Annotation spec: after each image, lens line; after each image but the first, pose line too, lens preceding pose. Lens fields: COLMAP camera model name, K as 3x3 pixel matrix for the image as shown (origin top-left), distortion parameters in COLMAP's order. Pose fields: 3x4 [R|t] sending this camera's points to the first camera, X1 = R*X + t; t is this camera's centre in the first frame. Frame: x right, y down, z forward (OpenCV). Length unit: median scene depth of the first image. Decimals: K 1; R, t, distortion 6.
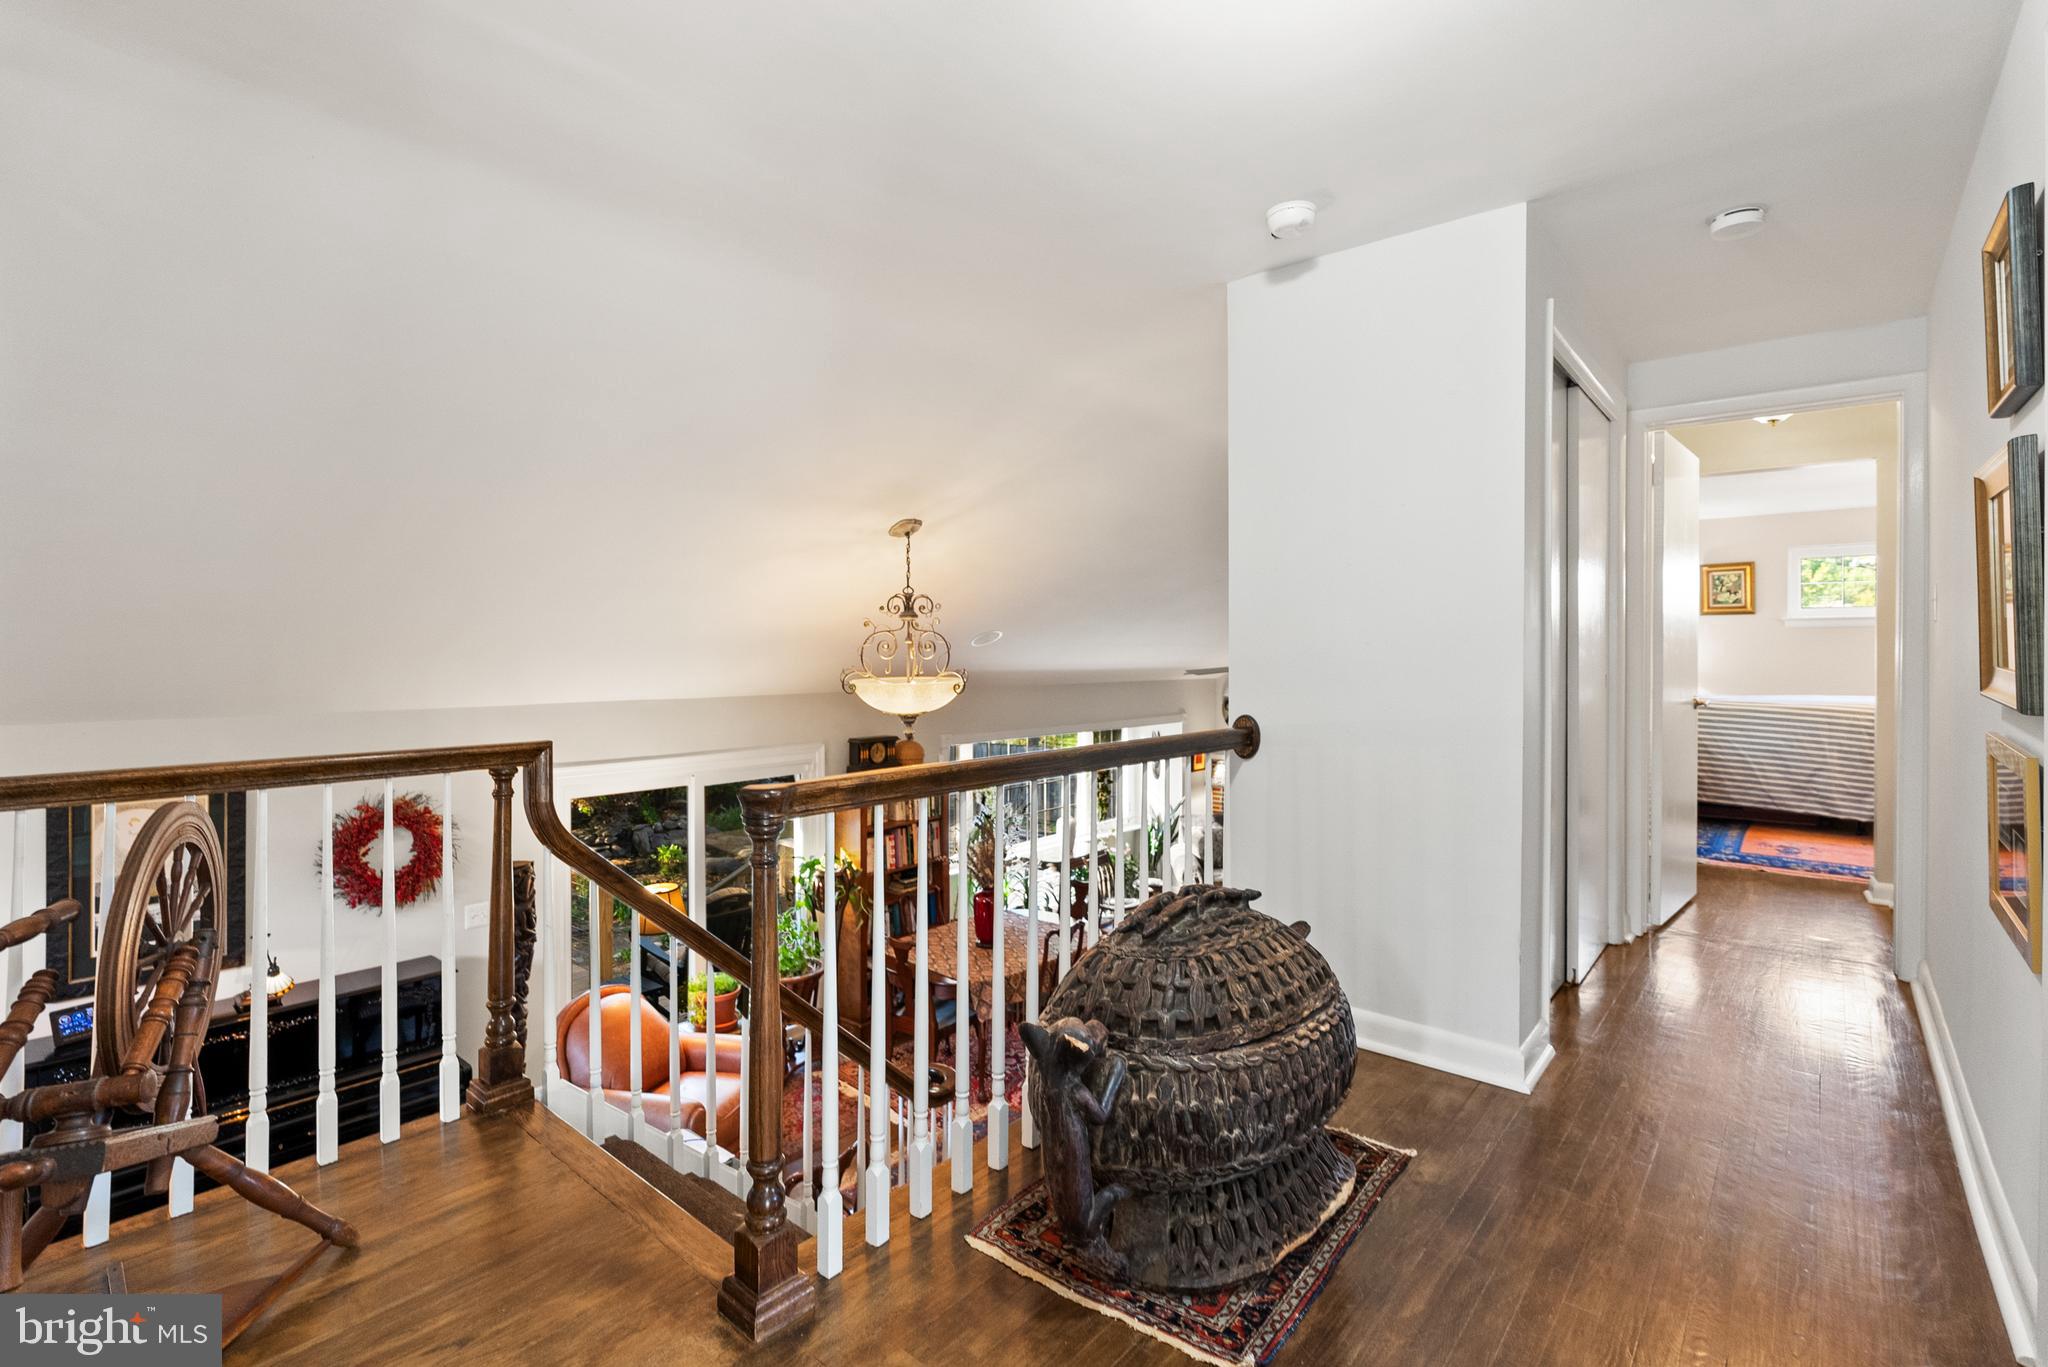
lens RADIAL K [[931.1, 0, 1031.8], [0, 931.1, 652.1], [0, 0, 1]] dist [-0.004770, 0.001637]
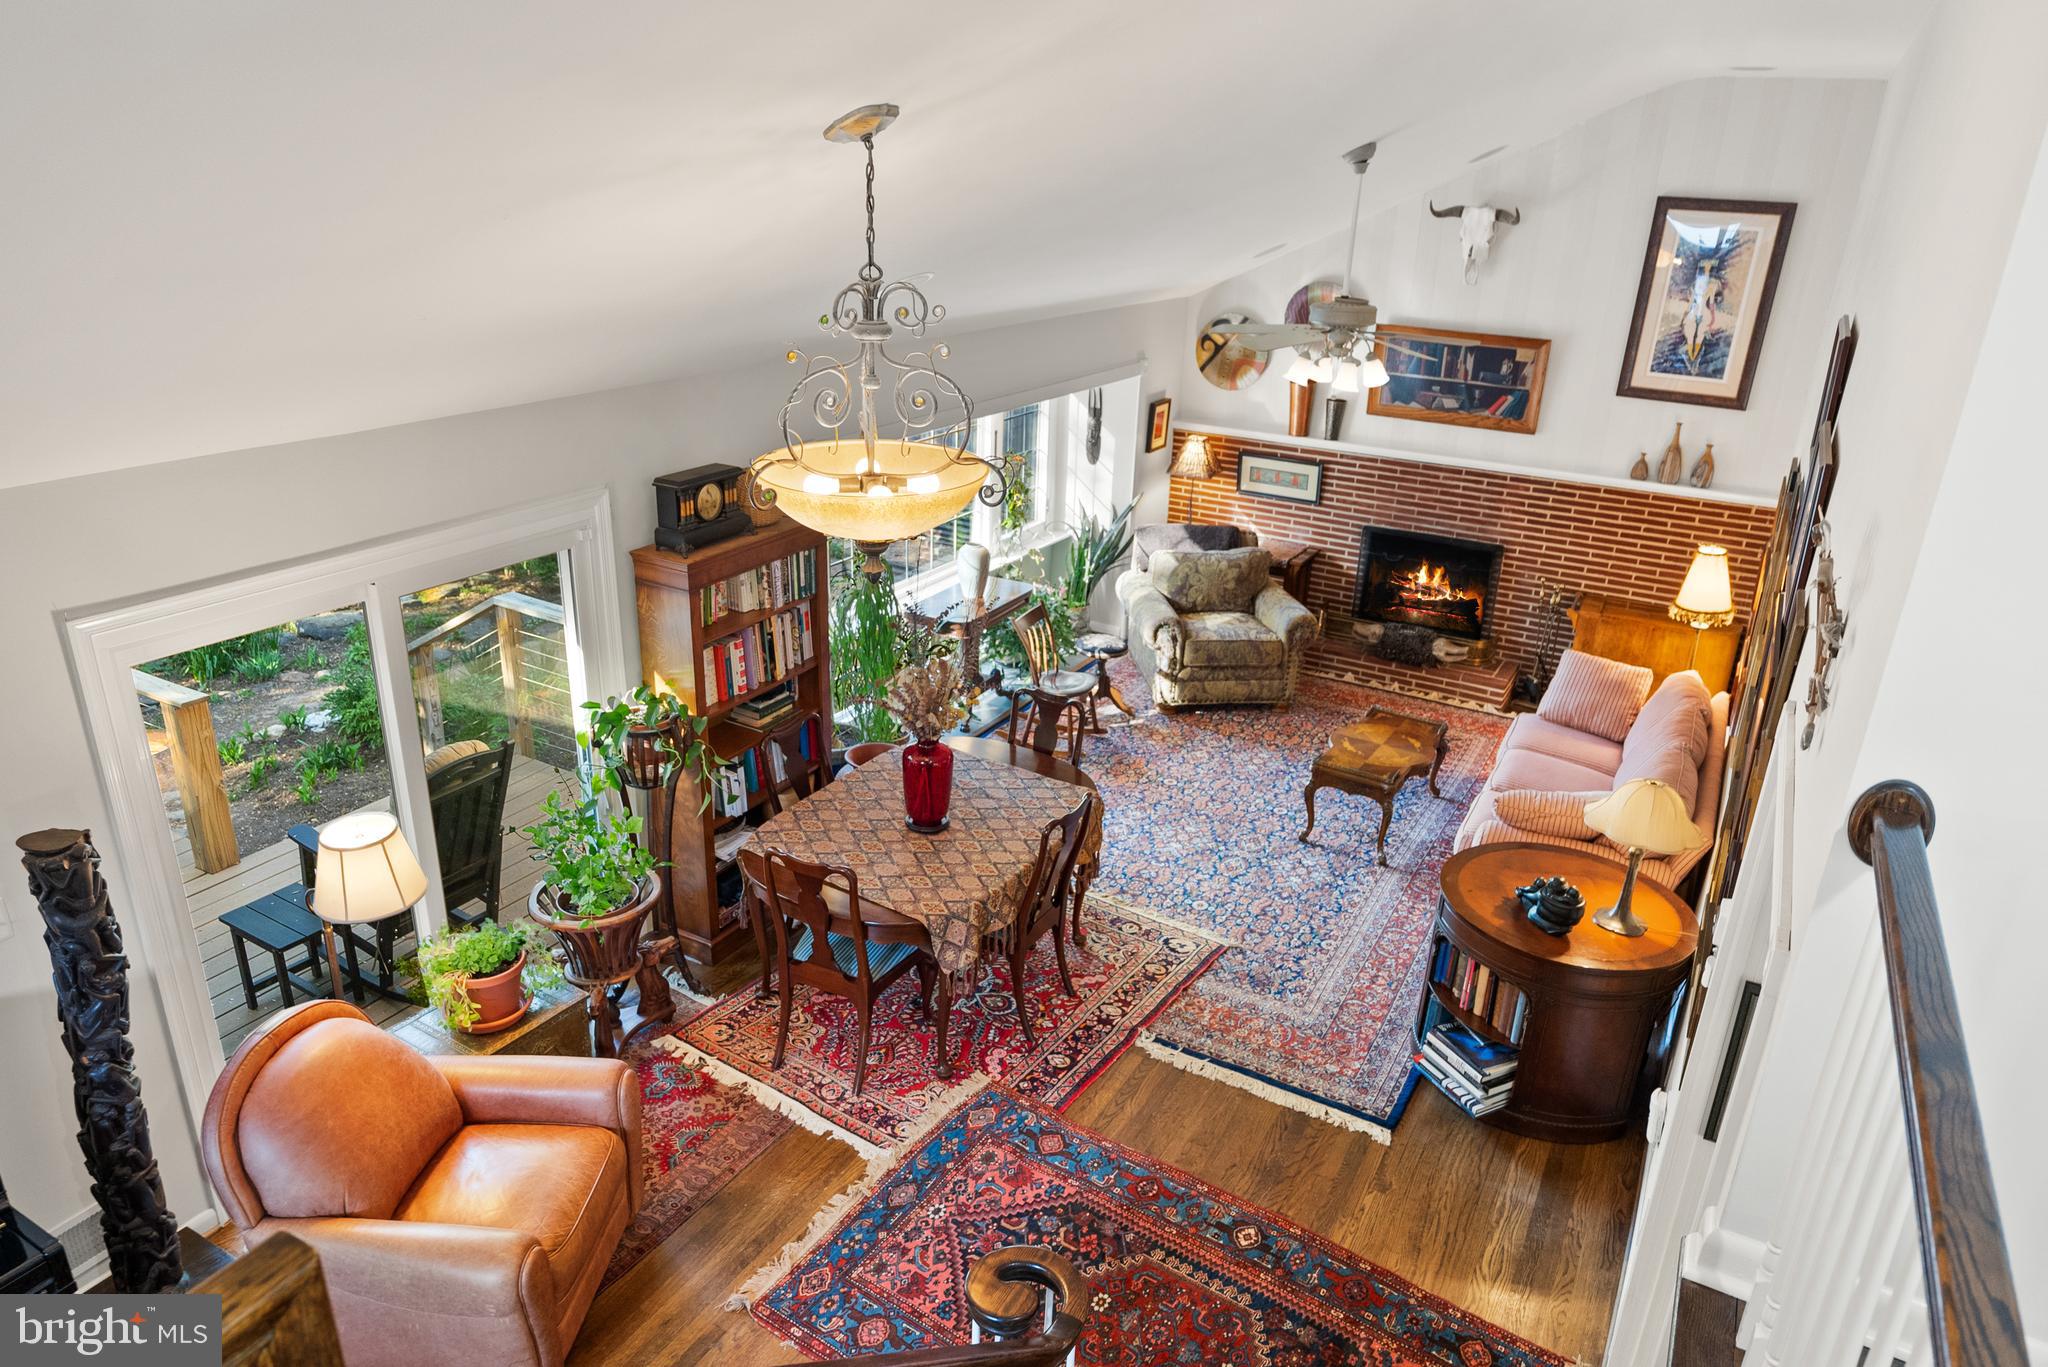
lens RADIAL K [[1317.9, 0, 1034.4], [0, 1317.9, 692.6], [0, 0, 1]] dist [0.010464, -0.001059]
pose [[0.980915, -0.034935, 0.191275, -0.183122], [-0.039556, 0.927300, 0.372222, -0.118186], [-0.190373, -0.372685, 0.908220, 0.307925]]
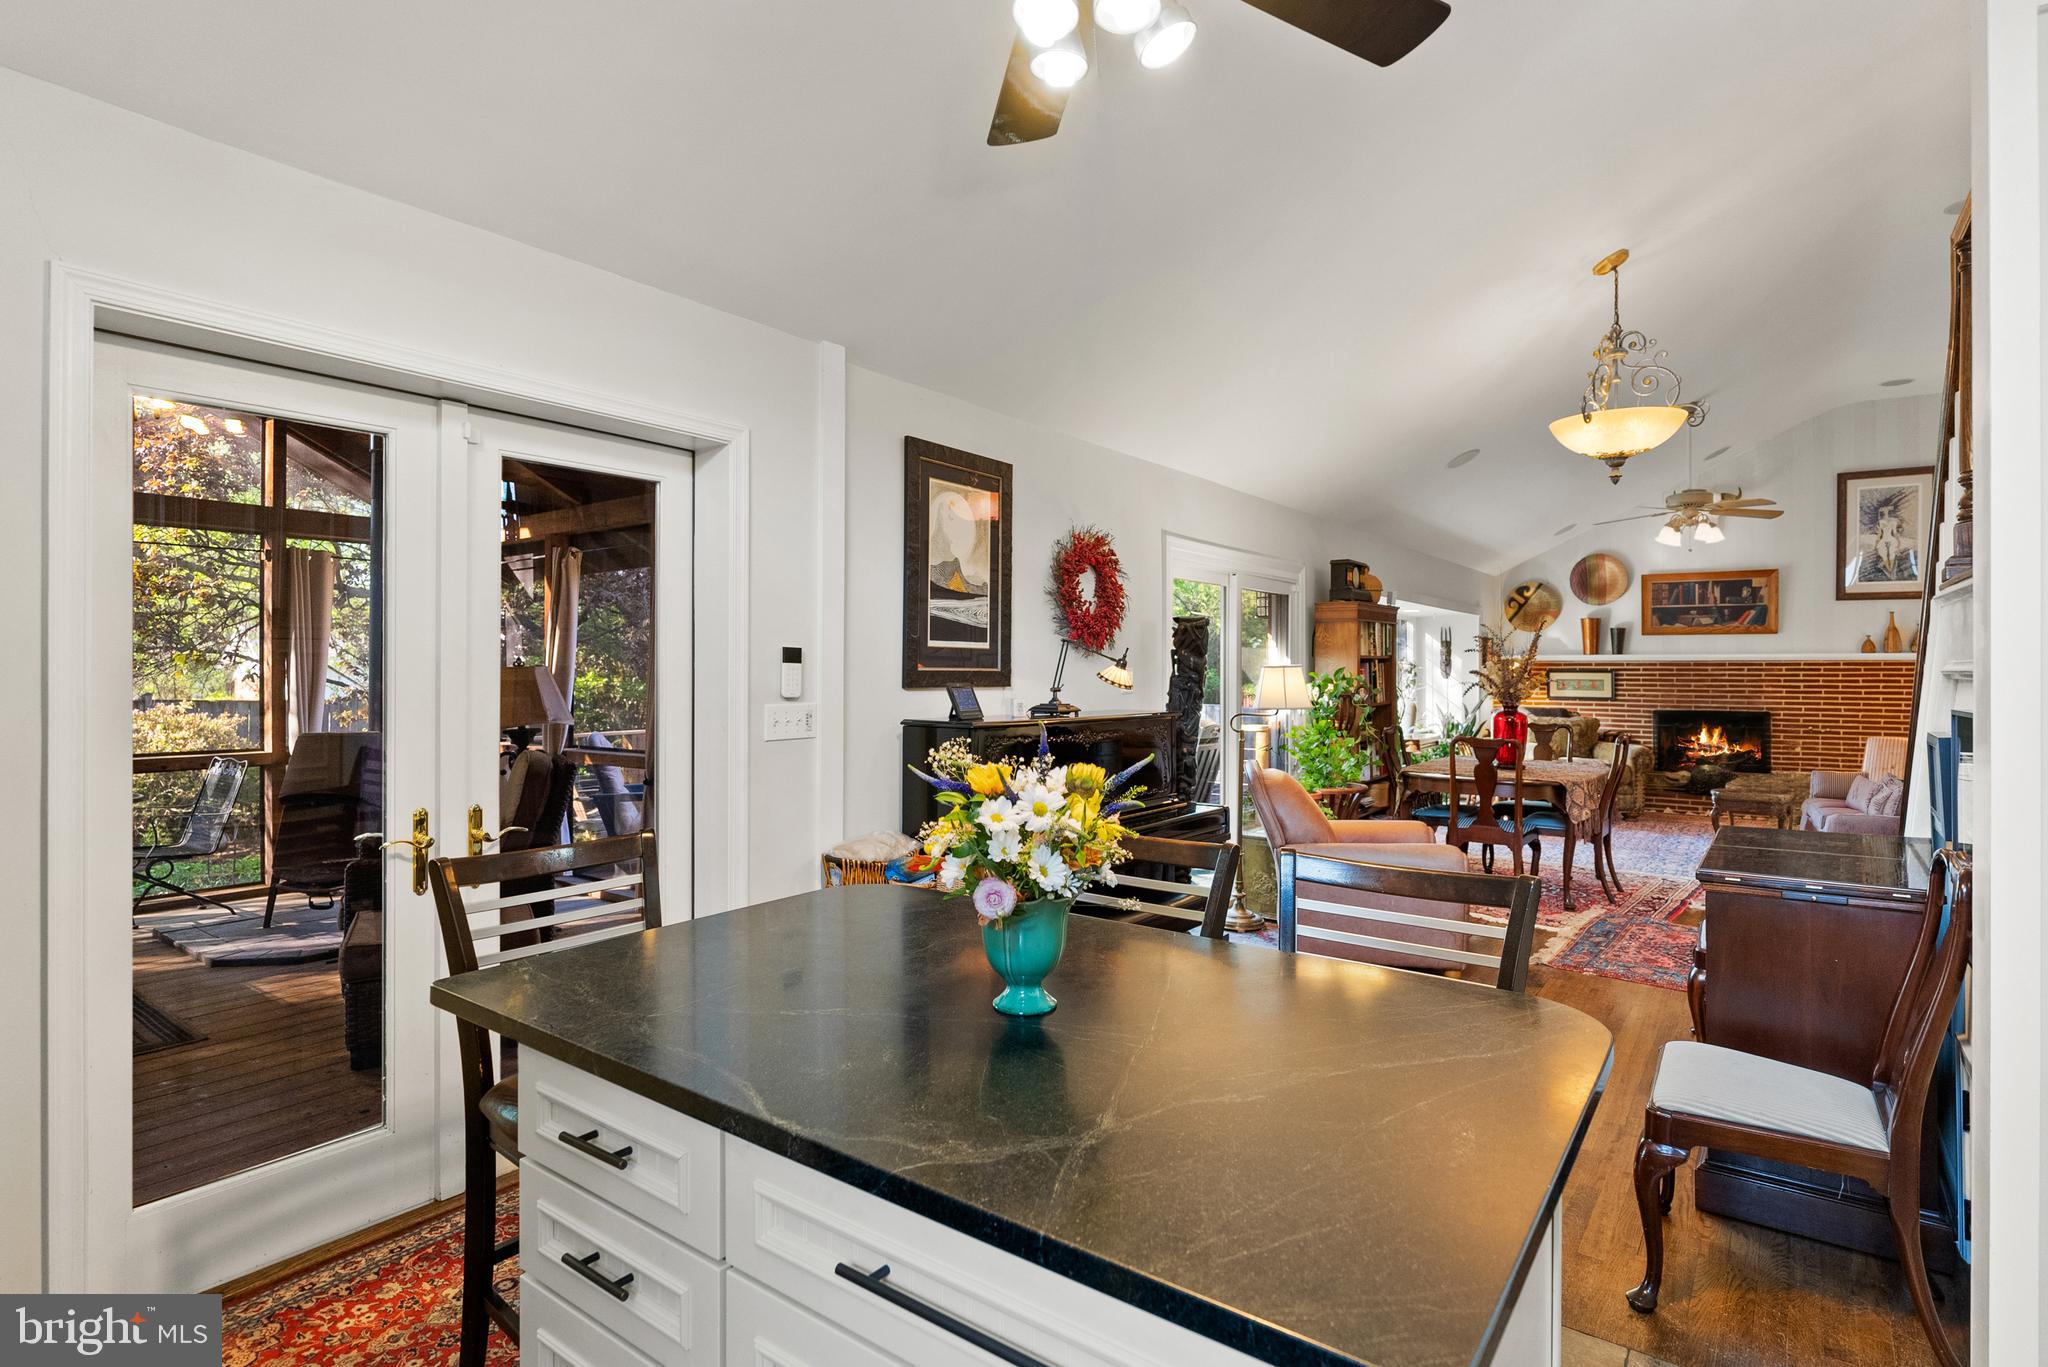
lens RADIAL K [[1040.1, 0, 1026.9], [0, 1040.1, 665.2], [0, 0, 1]] dist [0.001066, 0.000228]
pose [[0.997851, 0.004759, 0.065346, -0.799019], [-0.004618, 0.999987, -0.002304, 0.285858], [-0.065356, 0.001997, 0.997860, -0.031580]]
